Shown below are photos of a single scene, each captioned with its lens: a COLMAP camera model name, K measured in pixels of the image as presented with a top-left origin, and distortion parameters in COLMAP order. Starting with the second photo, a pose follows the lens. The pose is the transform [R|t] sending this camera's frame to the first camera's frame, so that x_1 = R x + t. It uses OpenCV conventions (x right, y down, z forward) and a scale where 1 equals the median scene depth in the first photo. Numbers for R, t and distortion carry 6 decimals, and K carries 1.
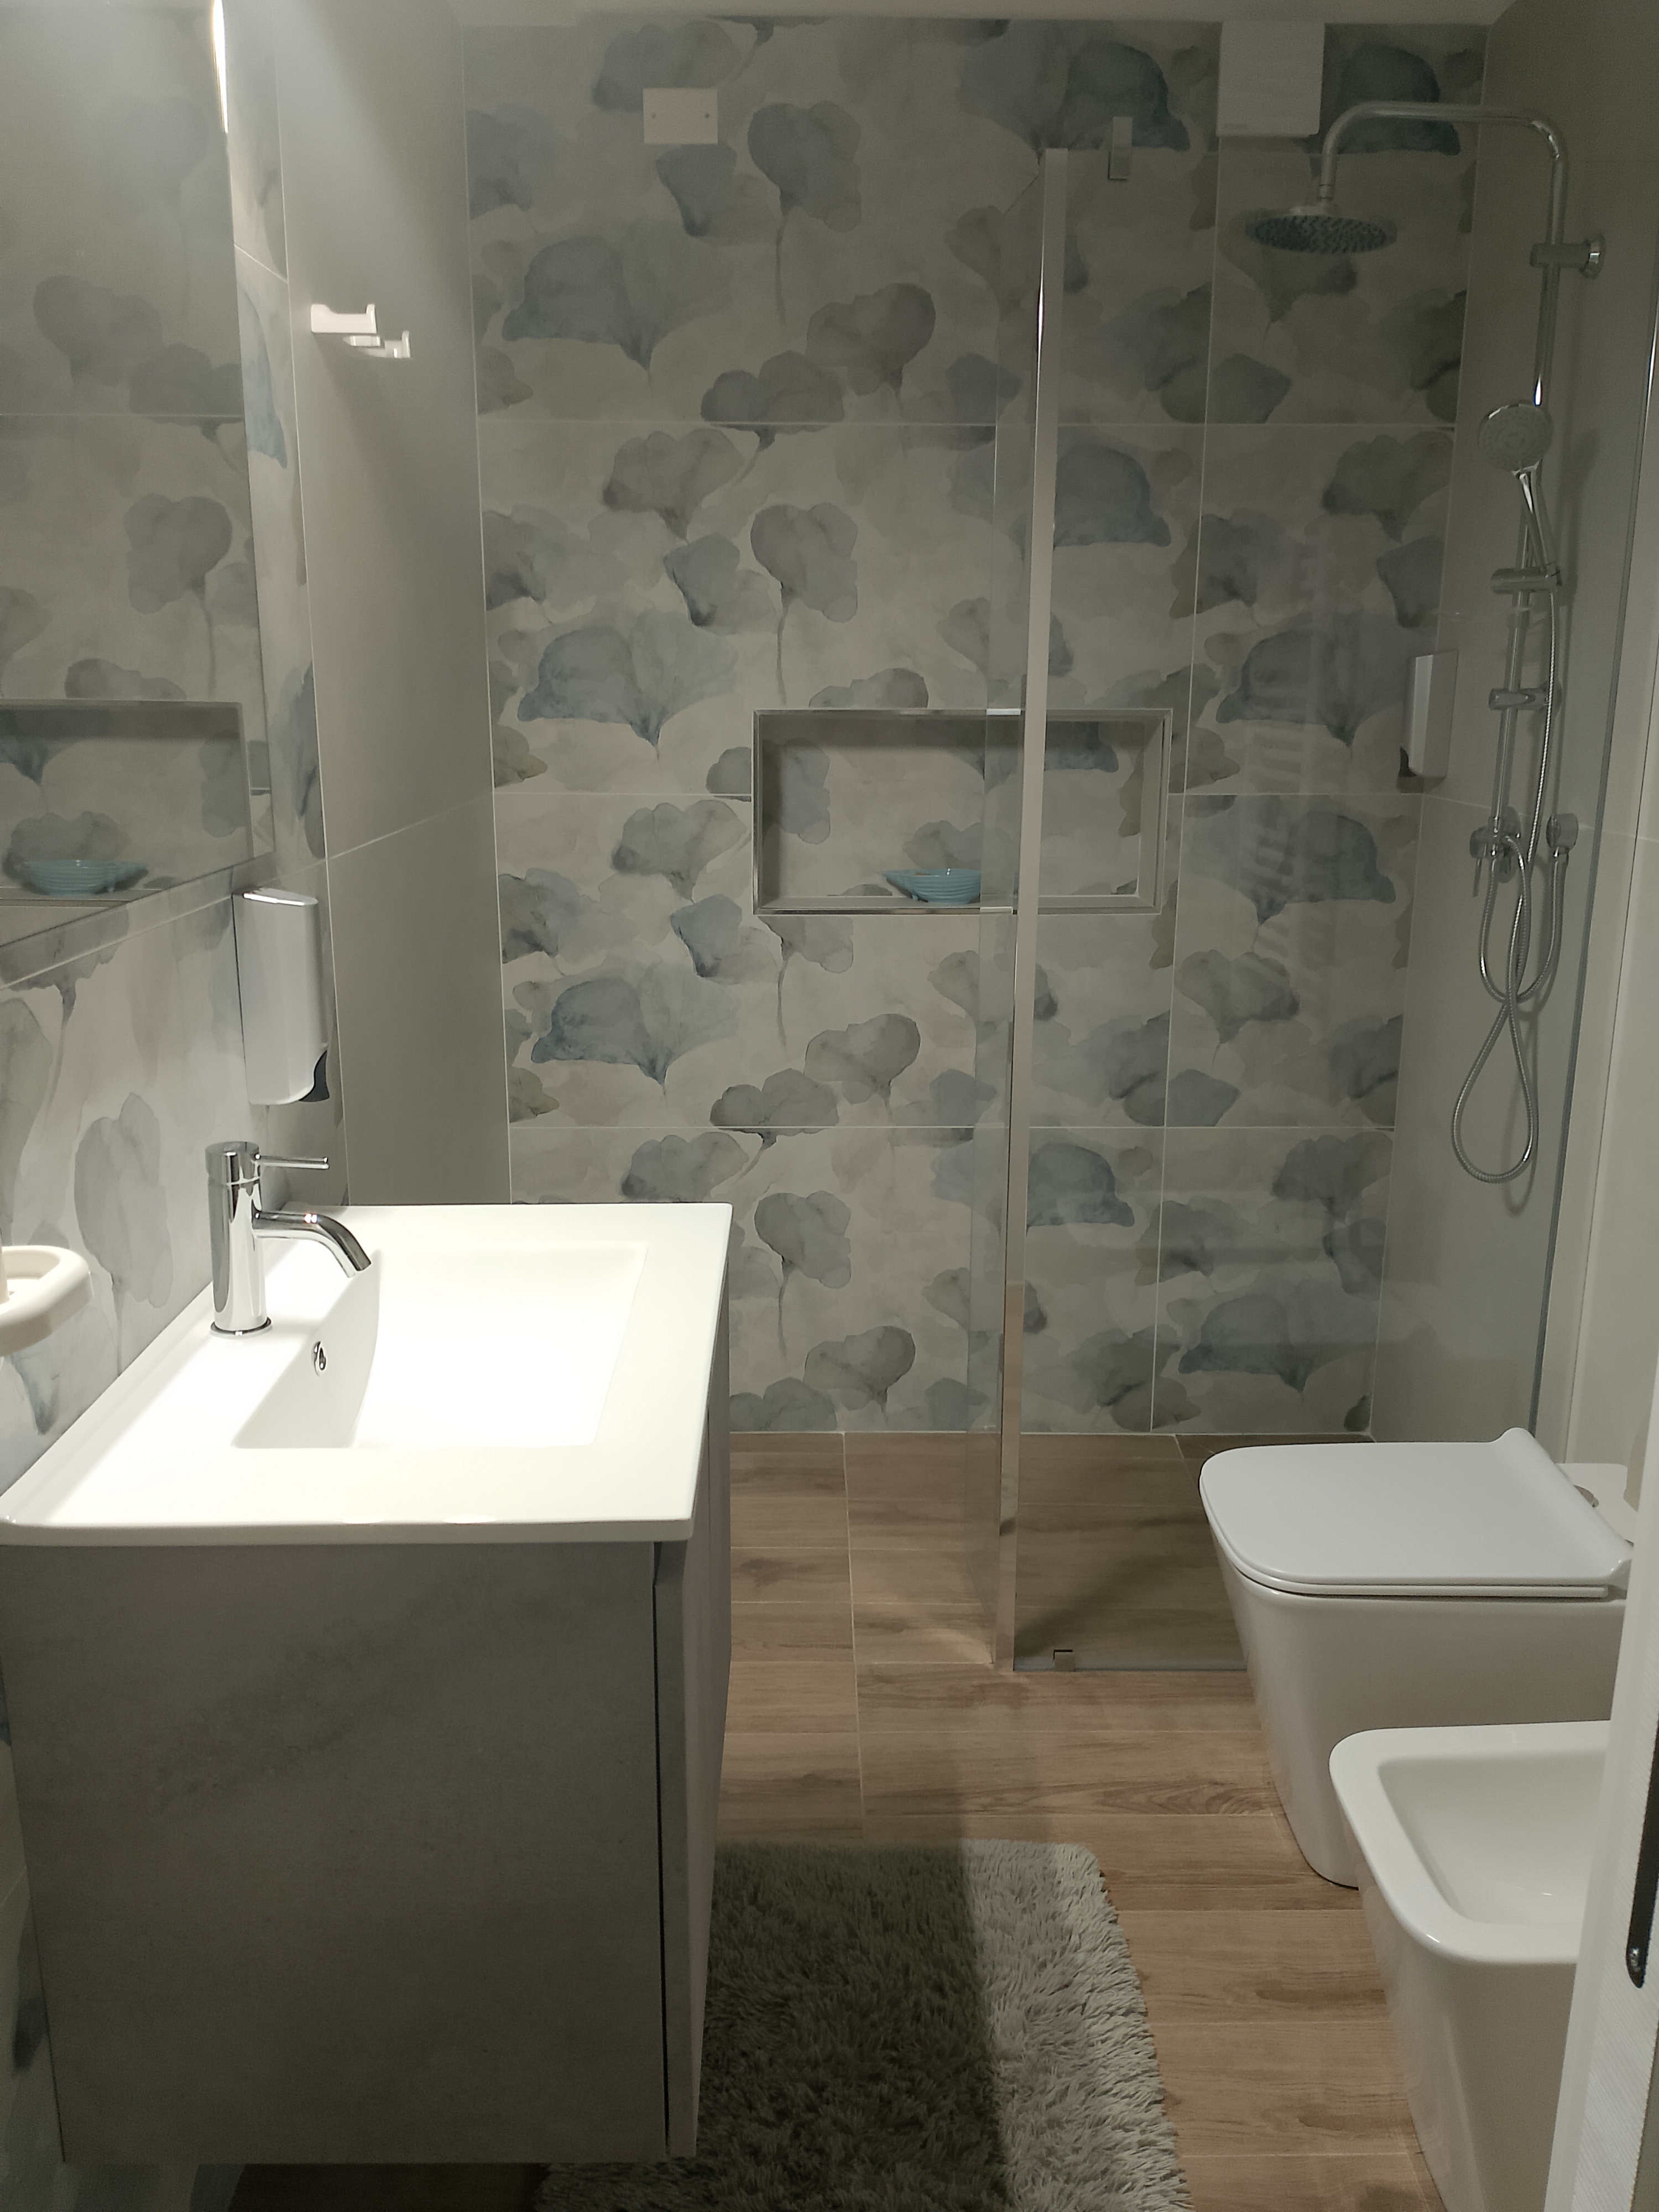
lens RADIAL K [[1780.2, 0, 825.8], [0, 1780.2, 1074.5], [0, 0, 1]] dist [0.073738, -0.143719]
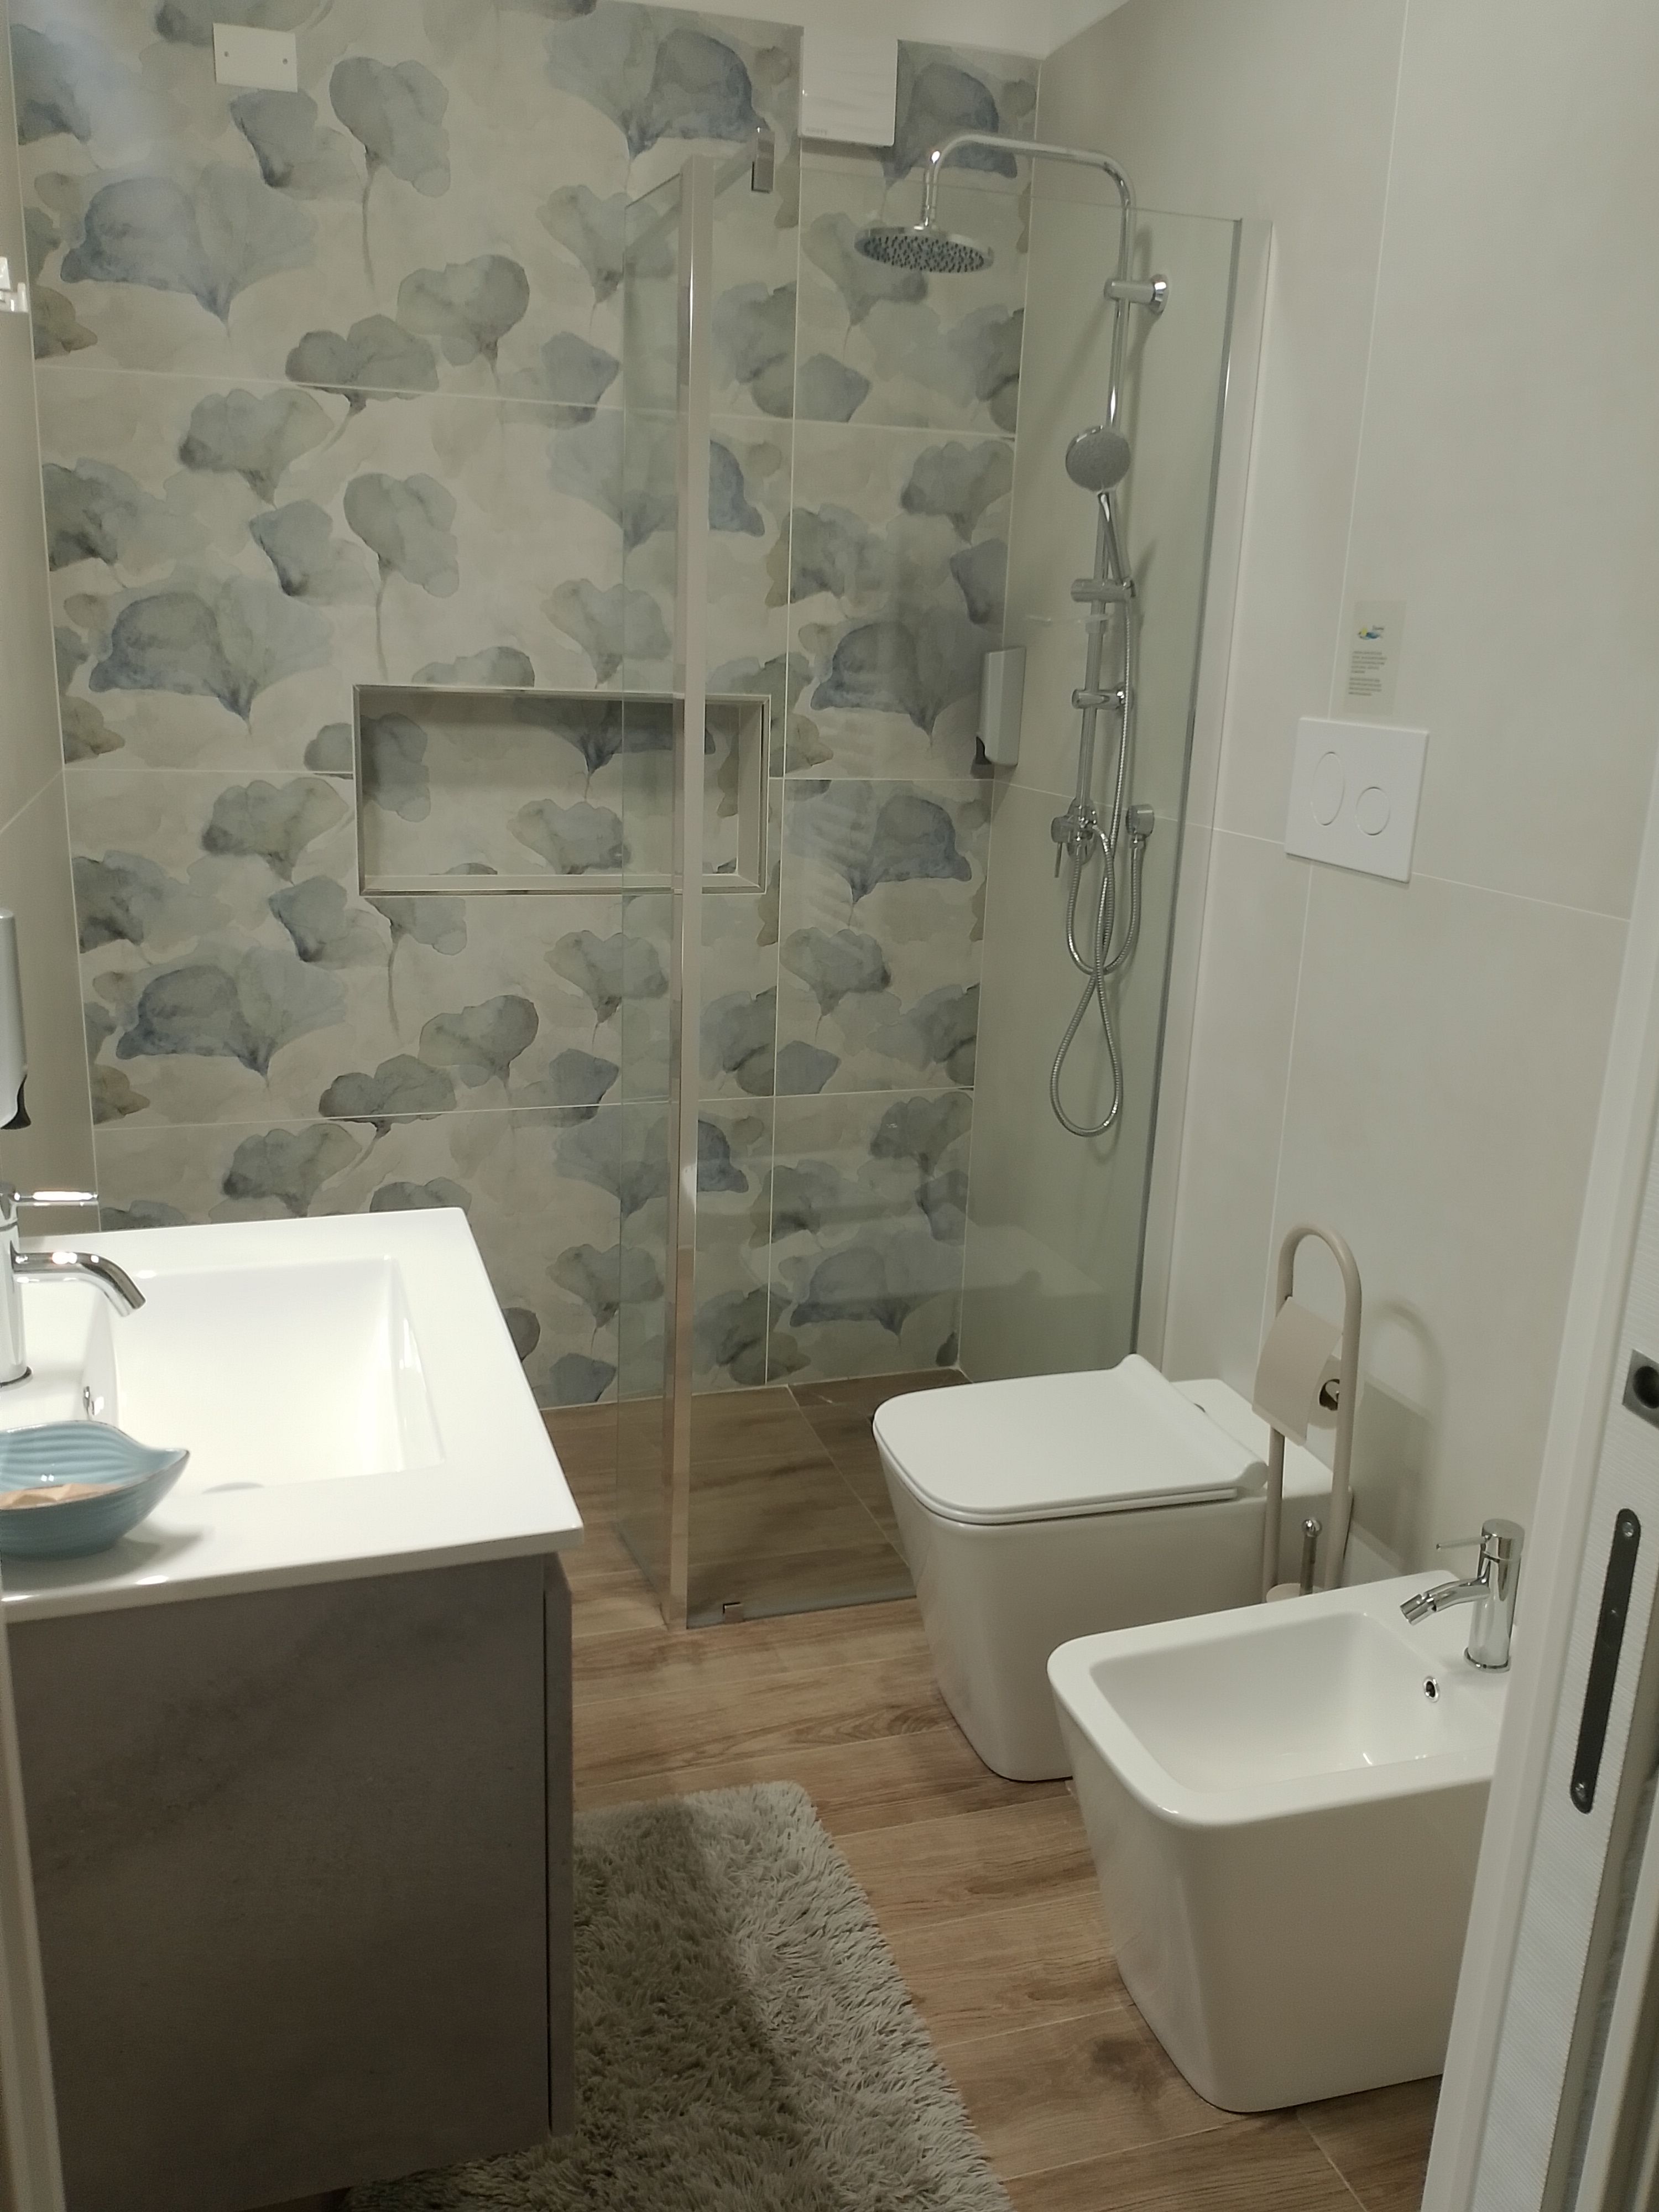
lens RADIAL K [[1780.2, 0, 846.6], [0, 1780.2, 1091.3], [0, 0, 1]] dist [0.073738, -0.143719]
pose [[0.954302, -0.044910, 0.295451, -0.085963], [0.034634, 0.998602, 0.039925, -0.015199], [-0.296831, -0.027868, 0.954523, -0.010337]]
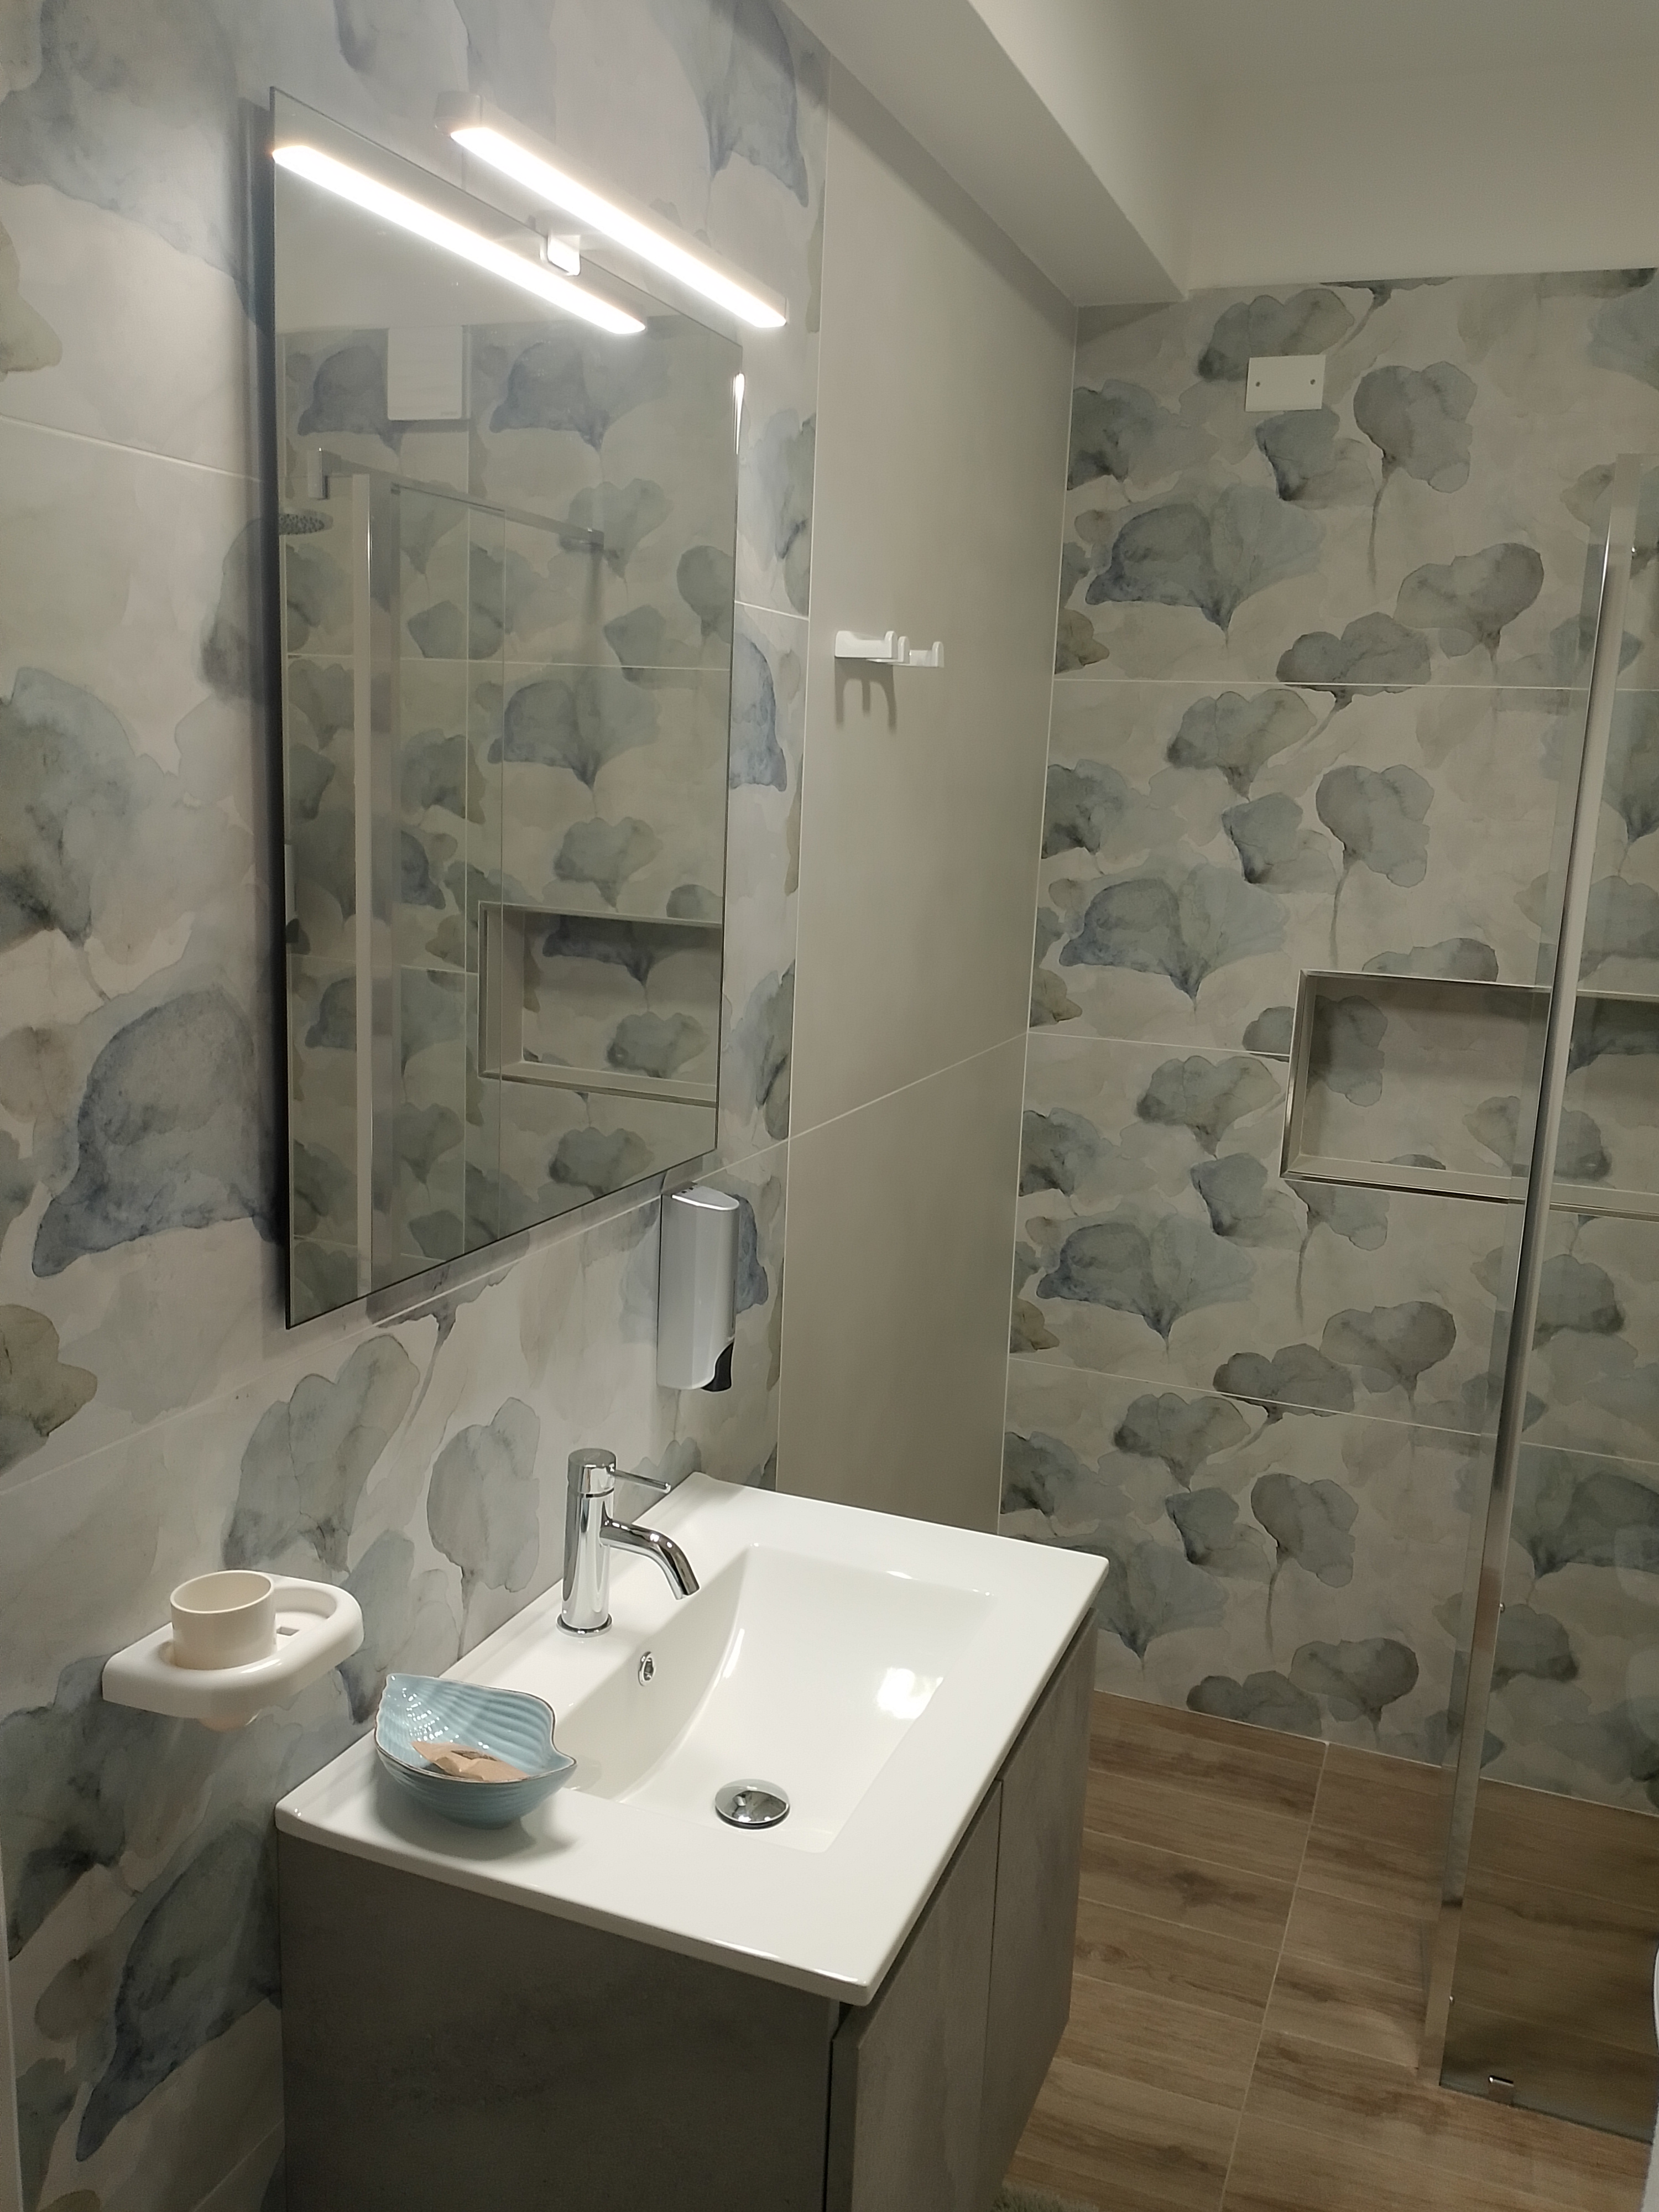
lens RADIAL K [[1780.2, 0, 807.3], [0, 1780.2, 1085.8], [0, 0, 1]] dist [0.073738, -0.143719]
pose [[0.924056, 0.100800, -0.368727, 0.079188], [-0.123913, 0.991507, -0.039482, -0.075187], [0.361616, 0.082173, 0.928699, 0.013617]]
